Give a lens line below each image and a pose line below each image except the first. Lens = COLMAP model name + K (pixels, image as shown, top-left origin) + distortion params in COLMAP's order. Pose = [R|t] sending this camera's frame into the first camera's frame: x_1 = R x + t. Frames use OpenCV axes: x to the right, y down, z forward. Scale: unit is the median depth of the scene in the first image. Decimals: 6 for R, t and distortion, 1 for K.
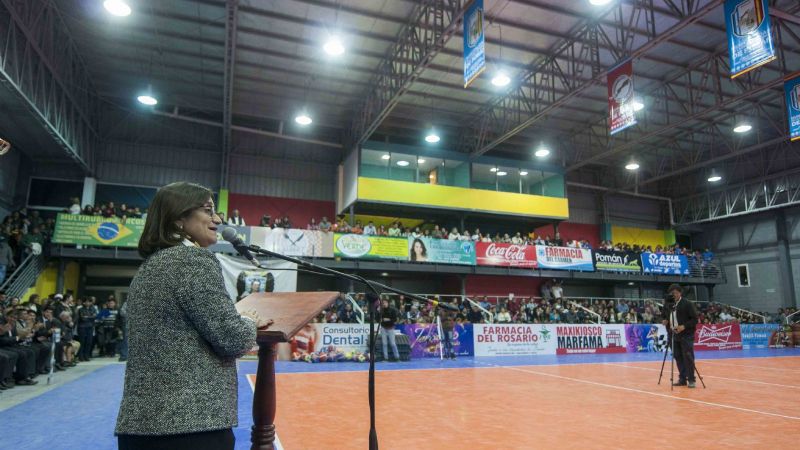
lens RADIAL K [[490.5, 0, 402.6], [0, 490.5, 228.5], [0, 0, 1]] dist [0.001321, -0.015410]
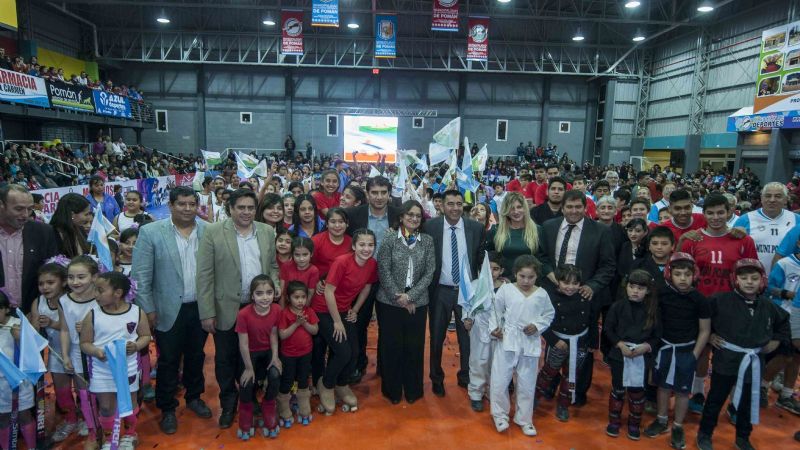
lens RADIAL K [[490.5, 0, 402.6], [0, 490.5, 228.5], [0, 0, 1]] dist [0.001321, -0.015410]
pose [[0.298179, -0.141483, 0.943966, -0.188174], [-0.193463, 0.959469, 0.204917, 0.002477], [-0.934699, -0.243725, 0.258722, 0.208613]]
